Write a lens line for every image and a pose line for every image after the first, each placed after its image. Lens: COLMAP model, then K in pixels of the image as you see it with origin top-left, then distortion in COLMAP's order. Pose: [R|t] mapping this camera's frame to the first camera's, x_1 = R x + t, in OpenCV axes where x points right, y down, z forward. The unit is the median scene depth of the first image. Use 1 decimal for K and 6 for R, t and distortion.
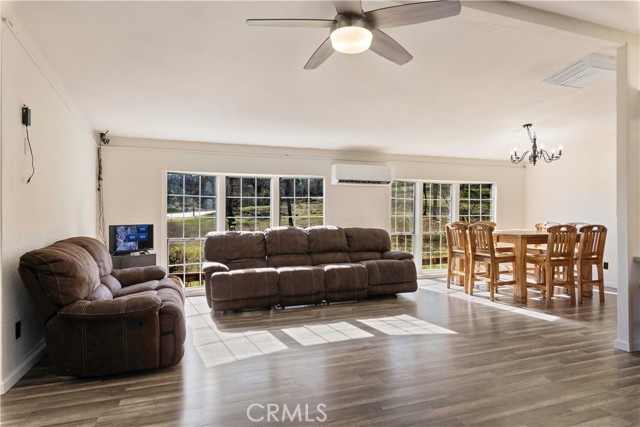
lens RADIAL K [[369.5, 0, 322.7], [0, 369.5, 215.0], [0, 0, 1]] dist [0.000522, 0.000269]
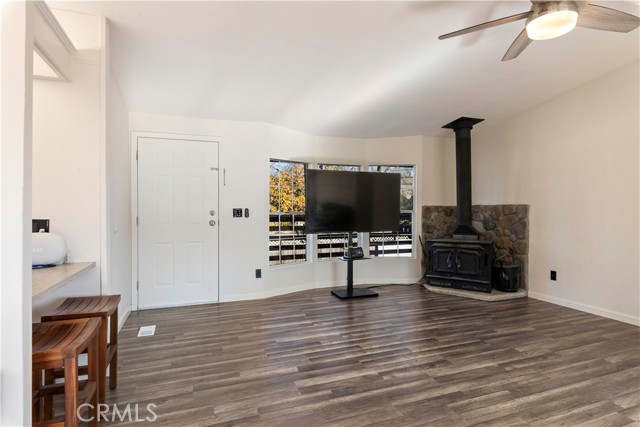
lens RADIAL K [[349.9, 0, 320.9], [0, 349.9, 210.2], [0, 0, 1]] dist [-0.000937, -0.001044]
pose [[-0.999989, -0.001507, -0.004356, 0.322052], [-0.001575, 0.999876, 0.015642, -0.006319], [0.004332, 0.015649, -0.999868, 0.910190]]
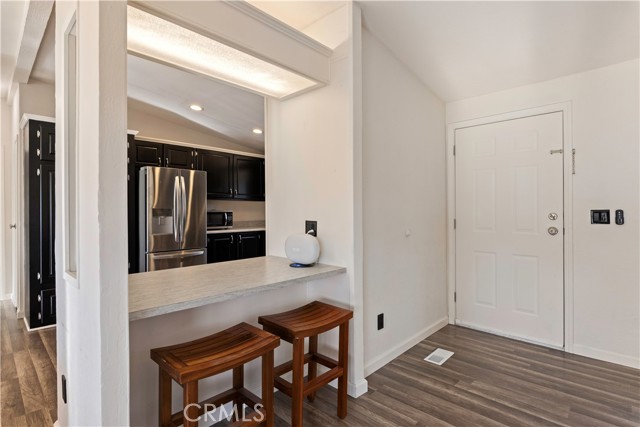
lens RADIAL K [[322.2, 0, 324.2], [0, 322.2, 208.4], [0, 0, 1]] dist [0.002741, -0.001167]
pose [[-0.443283, 0.002665, 0.896378, 0.267684], [0.012279, 0.999920, 0.003100, -0.005519], [-0.896298, 0.012381, -0.443280, 0.624342]]
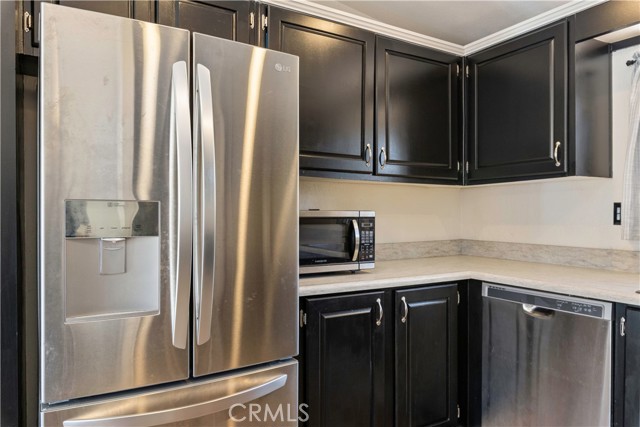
lens RADIAL K [[444.6, 0, 317.9], [0, 444.6, 211.3], [0, 0, 1]] dist [0.003427, -0.000925]
pose [[-0.177539, -0.007211, 0.984087, 0.892134], [0.005066, 0.999953, 0.008241, -0.003349], [-0.984101, 0.006448, -0.177494, 0.564094]]
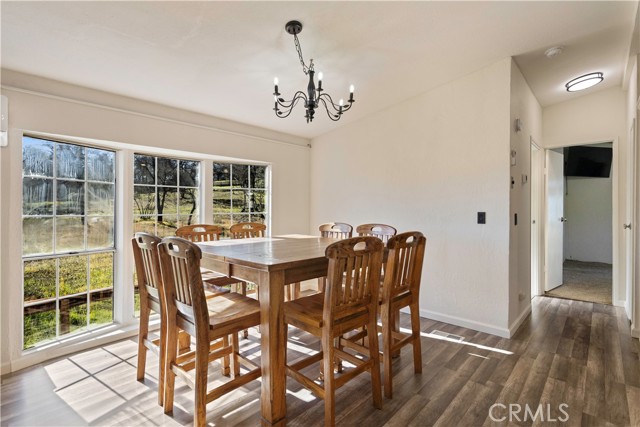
lens RADIAL K [[309.7, 0, 321.7], [0, 309.7, 211.8], [0, 0, 1]] dist [0.003070, 0.000558]
pose [[0.885911, -0.003222, 0.463844, 0.426801], [0.004109, 0.999991, -0.000902, -0.001945], [-0.463837, 0.002705, 0.885916, 0.672275]]
